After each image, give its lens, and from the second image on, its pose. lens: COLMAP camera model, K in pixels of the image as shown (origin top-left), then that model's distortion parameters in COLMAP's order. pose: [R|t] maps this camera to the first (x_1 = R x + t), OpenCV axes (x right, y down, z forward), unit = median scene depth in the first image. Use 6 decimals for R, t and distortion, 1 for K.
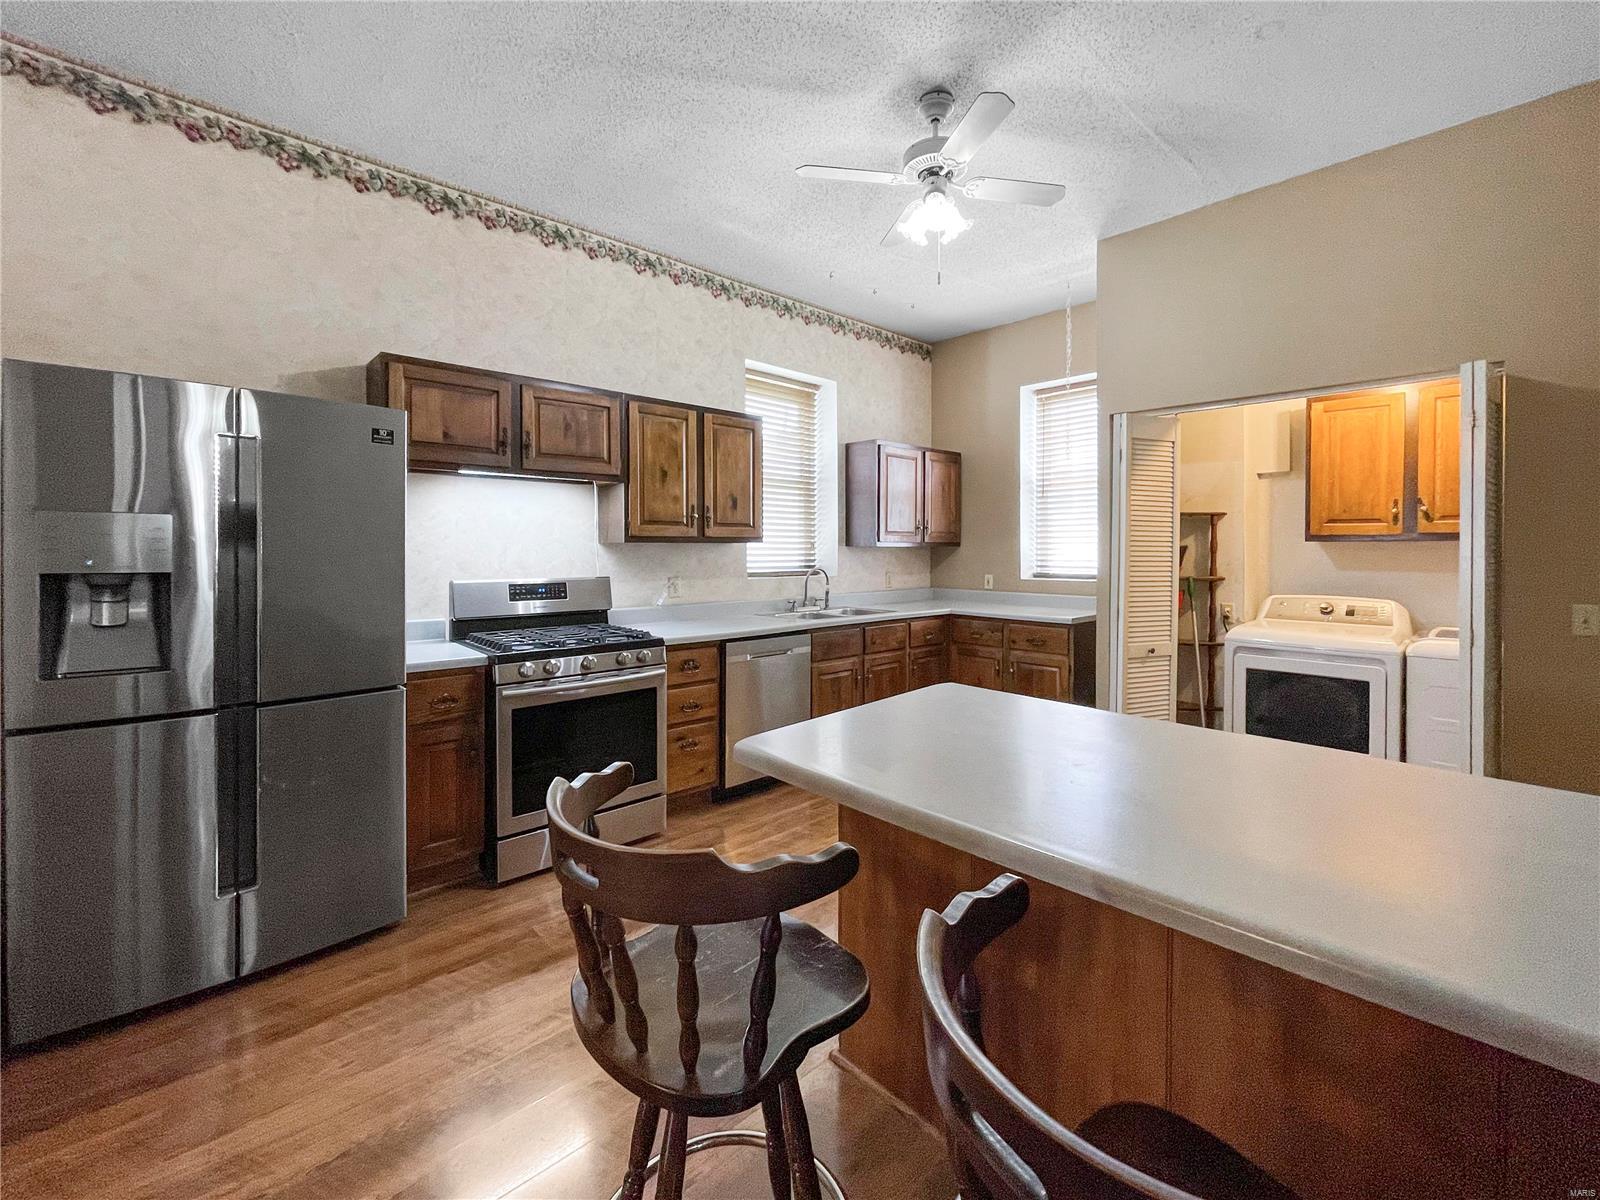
lens RADIAL K [[679.2, 0, 755.5], [0, 679.2, 562.3], [0, 0, 1]] dist [-0.000011, -0.000102]
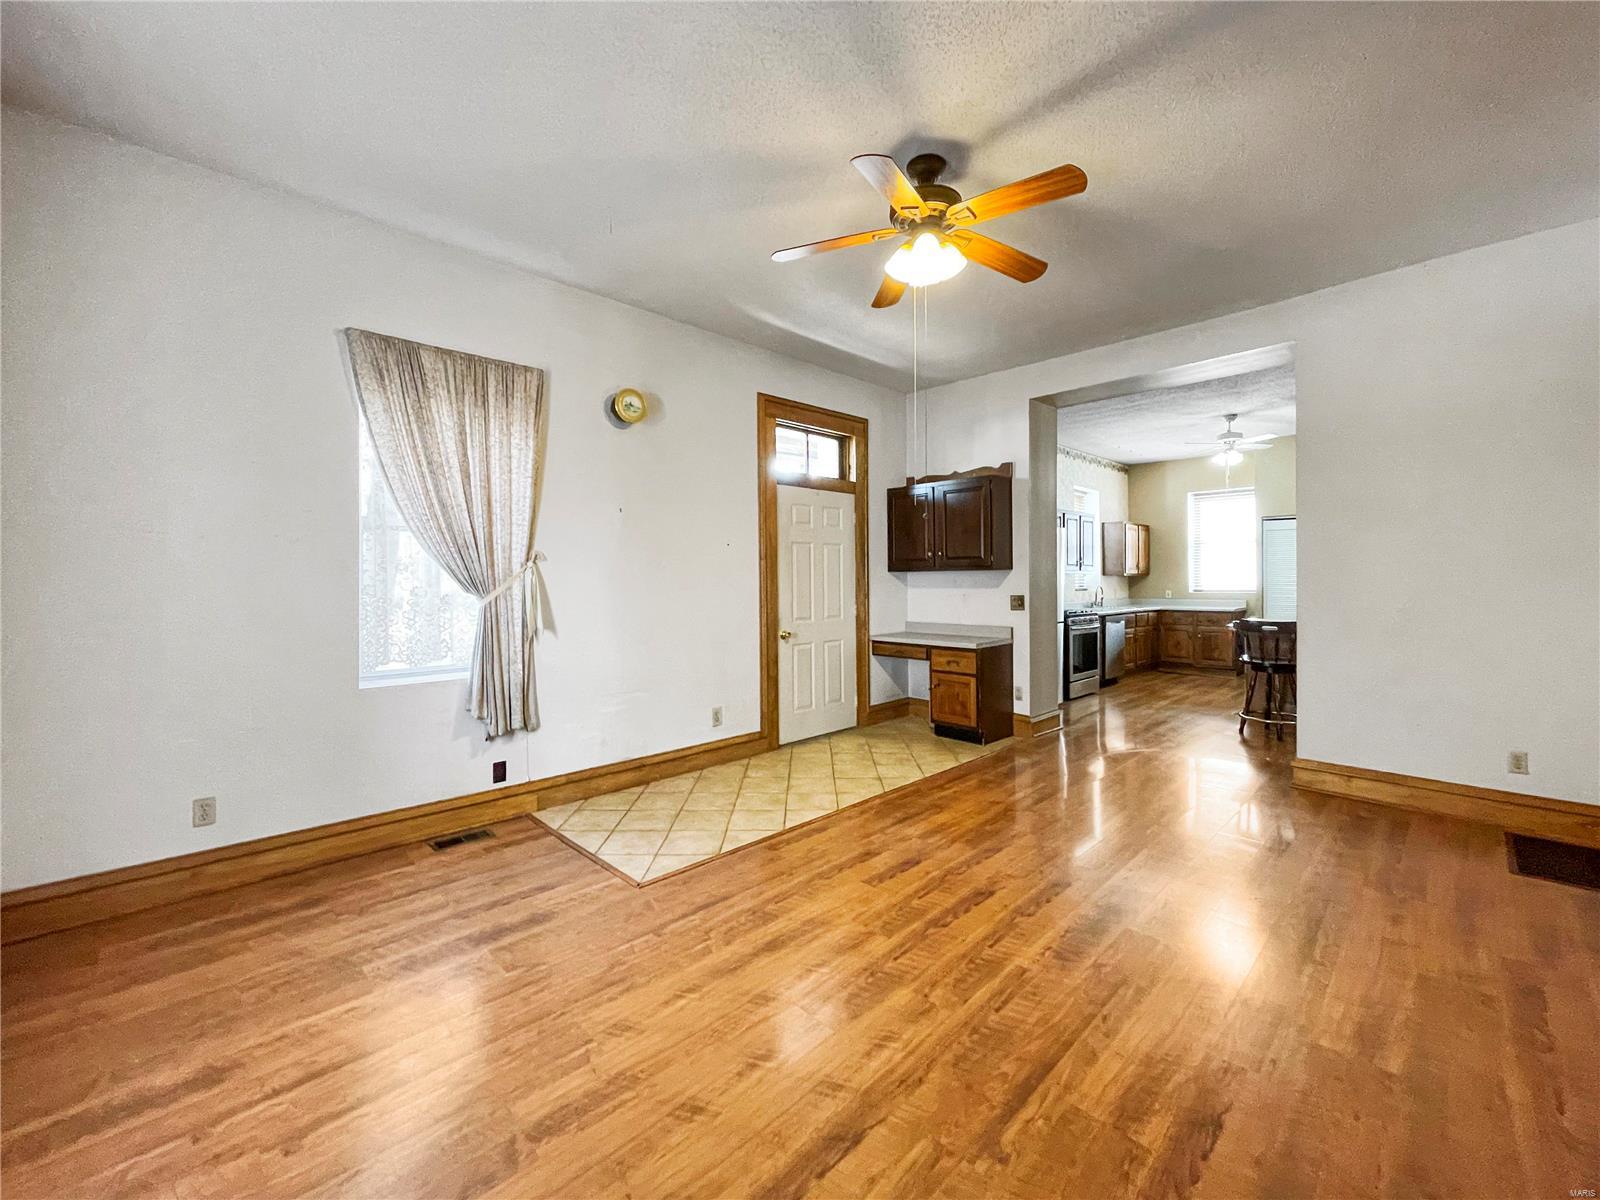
lens RADIAL K [[656.7, 0, 807.1], [0, 656.7, 570.6], [0, 0, 1]] dist [-0.000832, -0.000144]
pose [[0.999076, 0.001585, 0.042958, -1.095553], [-0.000280, 0.999539, -0.030365, 0.027518], [-0.042987, 0.030325, 0.998615, -1.138034]]
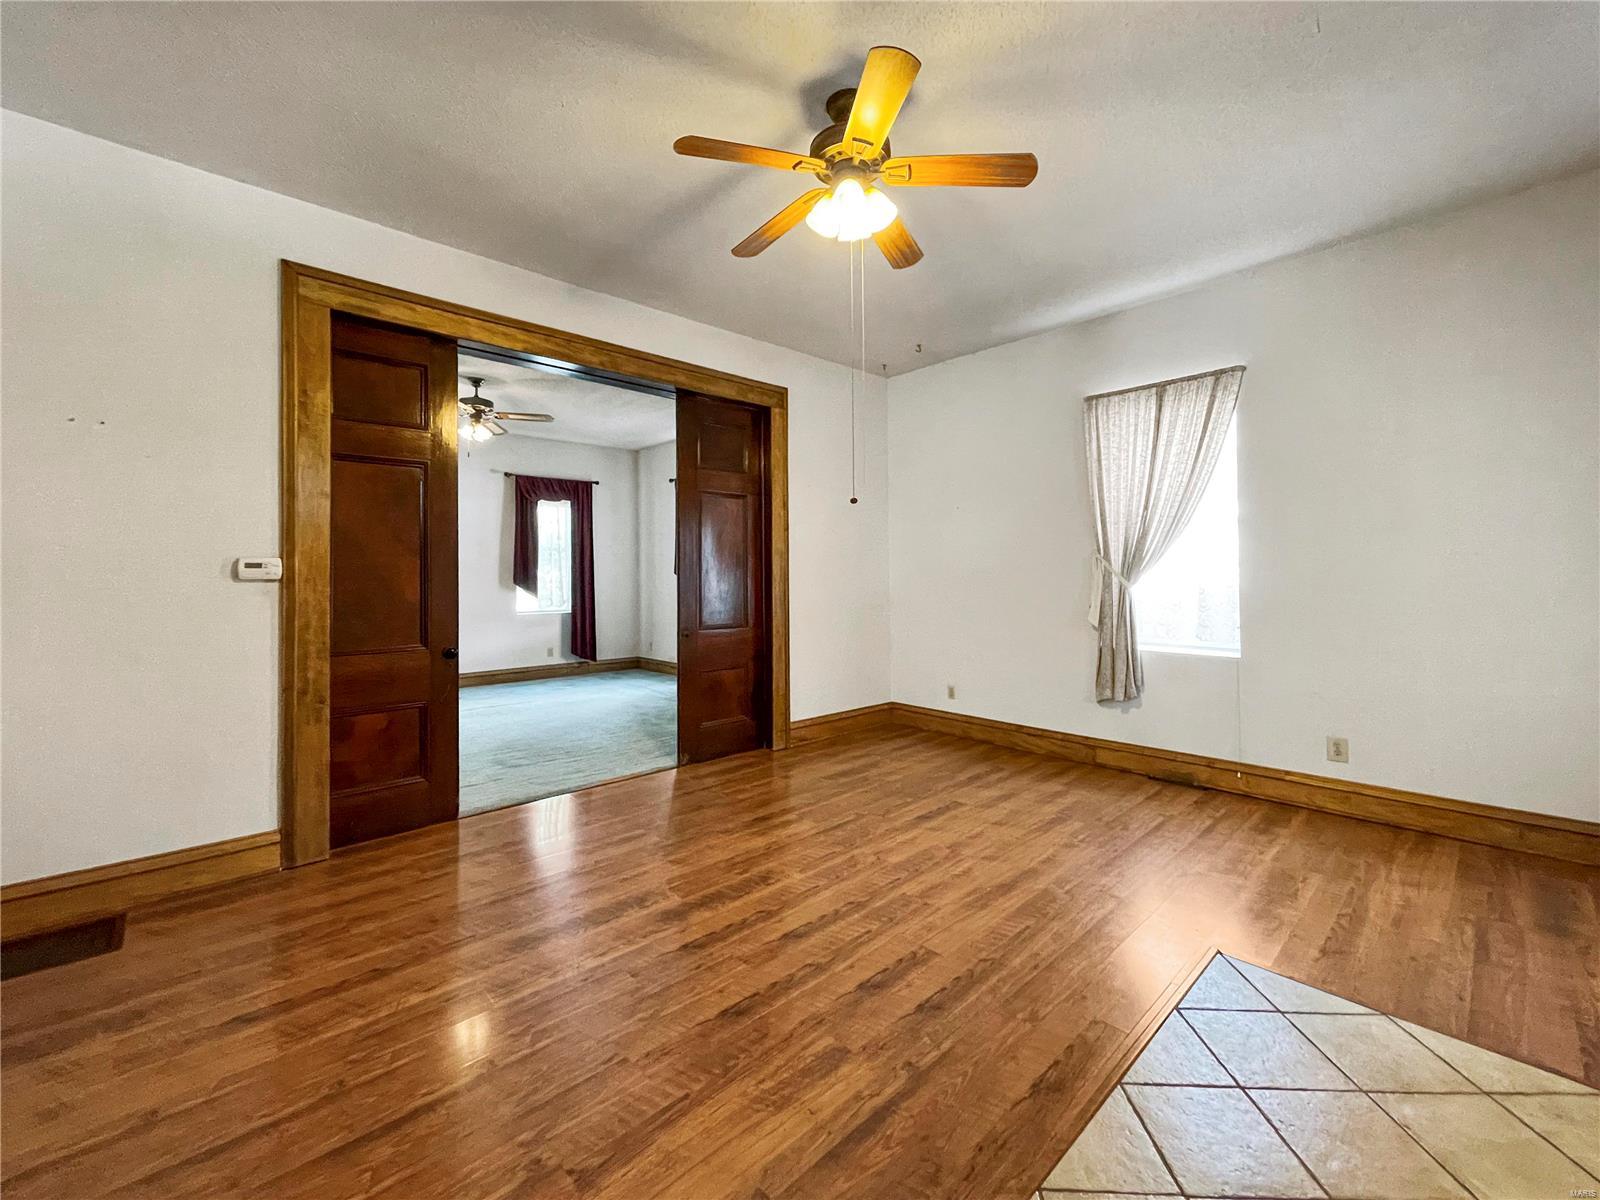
lens RADIAL K [[653.4, 0, 795.3], [0, 653.4, 558.5], [0, 0, 1]] dist [0.000074, 0.000031]
pose [[-0.999928, 0.011974, -0.000834, -0.871507], [0.011980, 0.999899, -0.007705, 0.004884], [0.000742, -0.007714, -0.999970, 0.232603]]
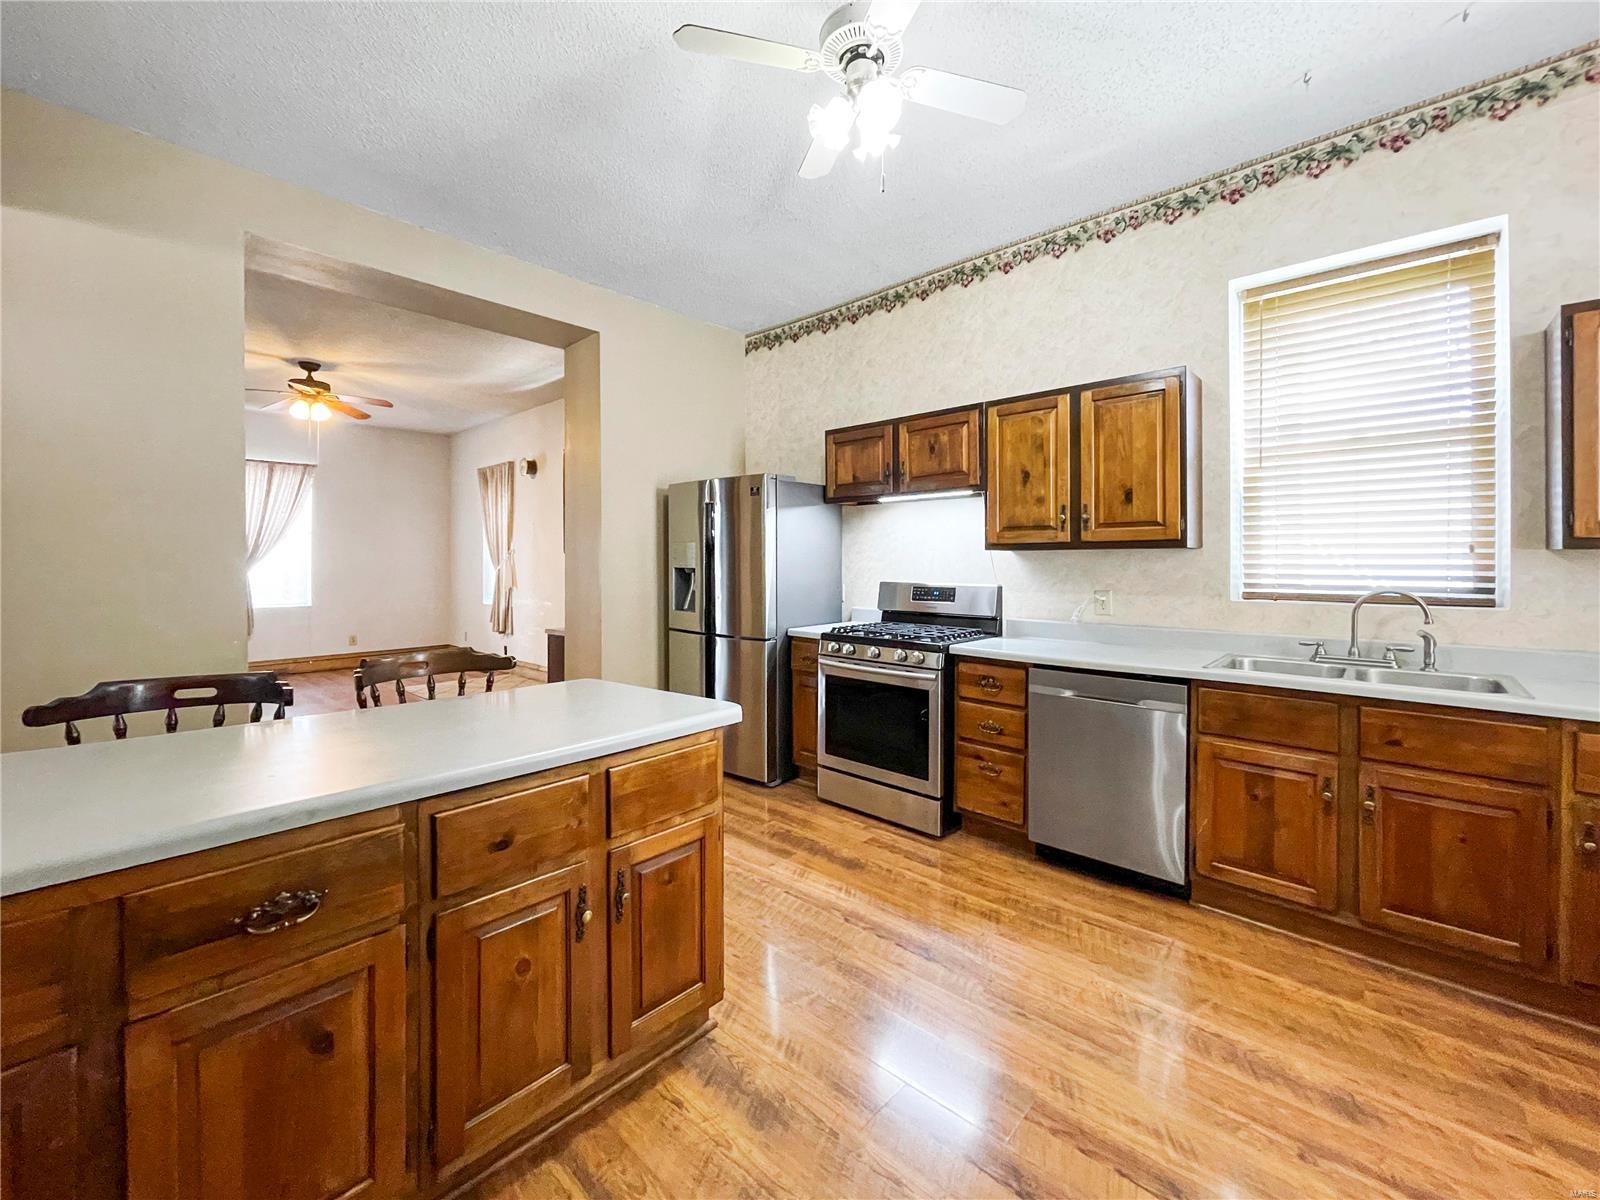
lens RADIAL K [[666.3, 0, 804.8], [0, 666.3, 554.4], [0, 0, 1]] dist [-0.018587, 0.007378]
pose [[0.090376, -0.007723, -0.995878, 0.705556], [-0.014816, 0.999849, -0.009099, -0.010080], [0.995797, 0.015578, 0.090248, 0.601358]]
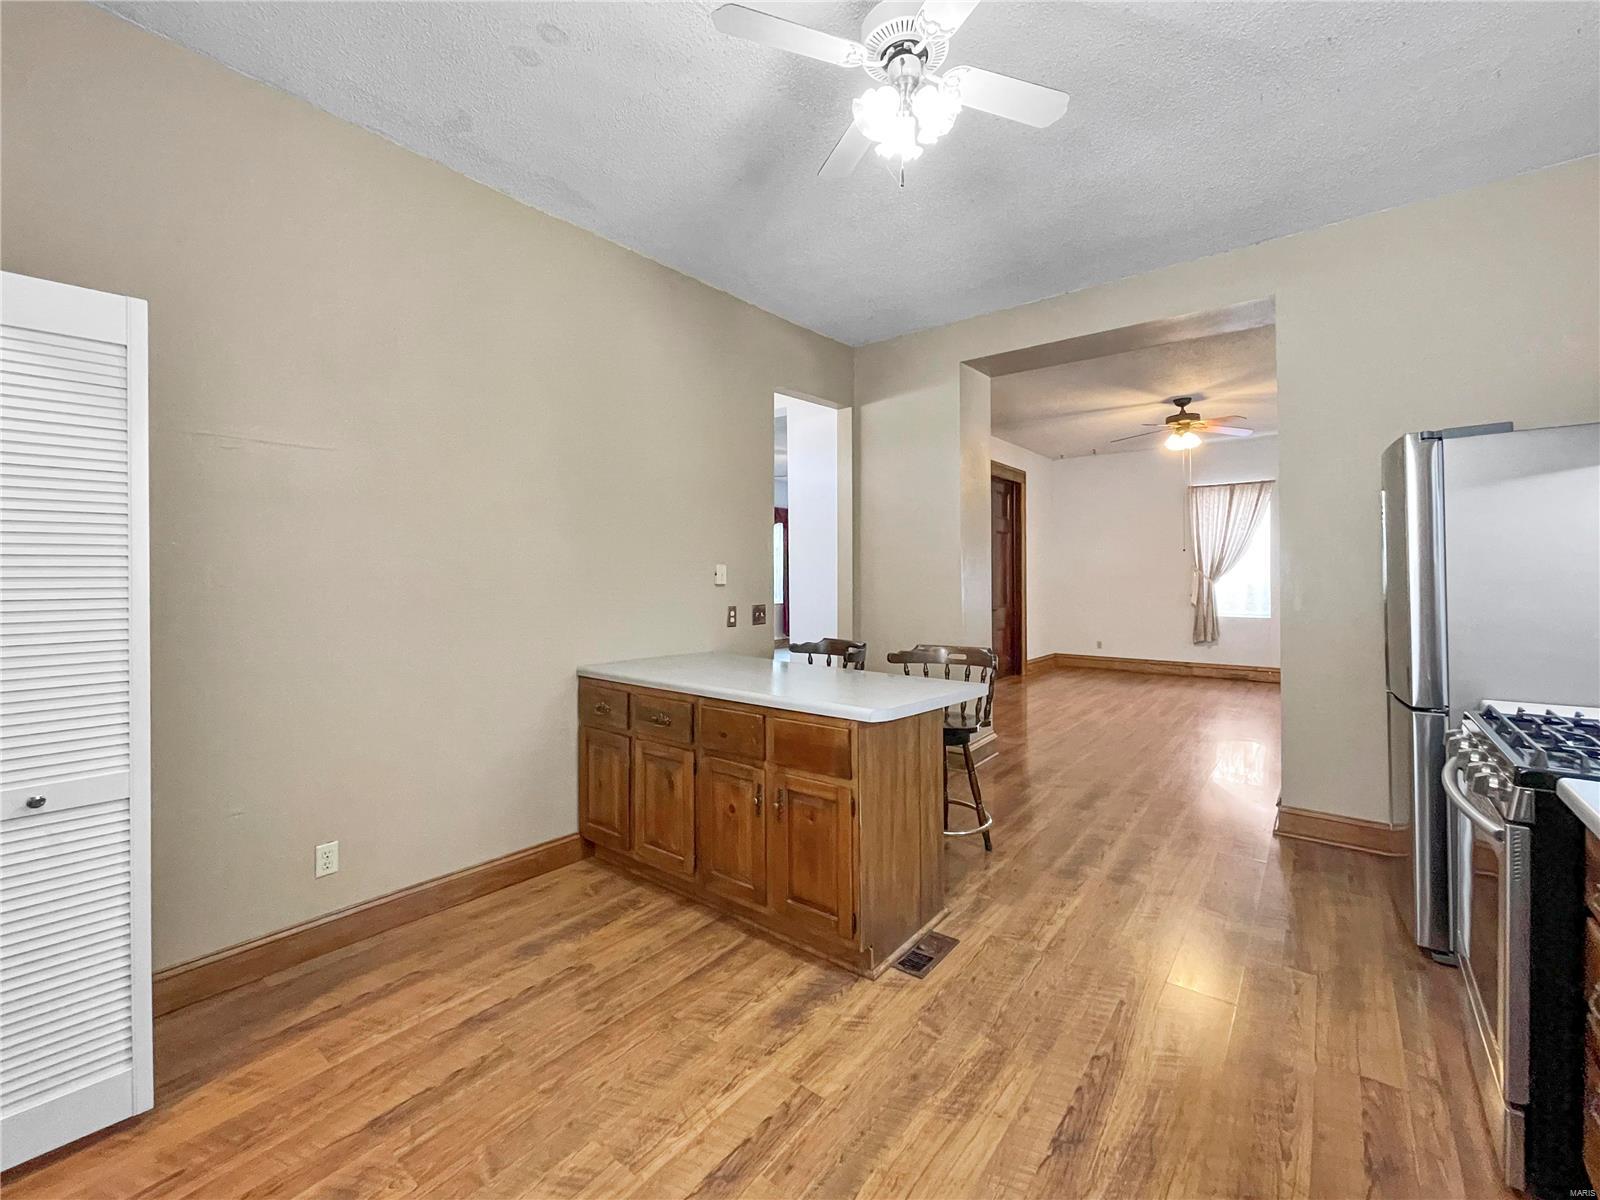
lens RADIAL K [[667.0, 0, 776.9], [0, 667.0, 565.7], [0, 0, 1]] dist [-0.020493, 0.000233]
pose [[-0.990954, 0.004540, -0.134123, 0.355631], [0.004060, 0.999984, 0.003851, -0.027573], [0.134138, 0.003272, -0.990957, 1.161364]]
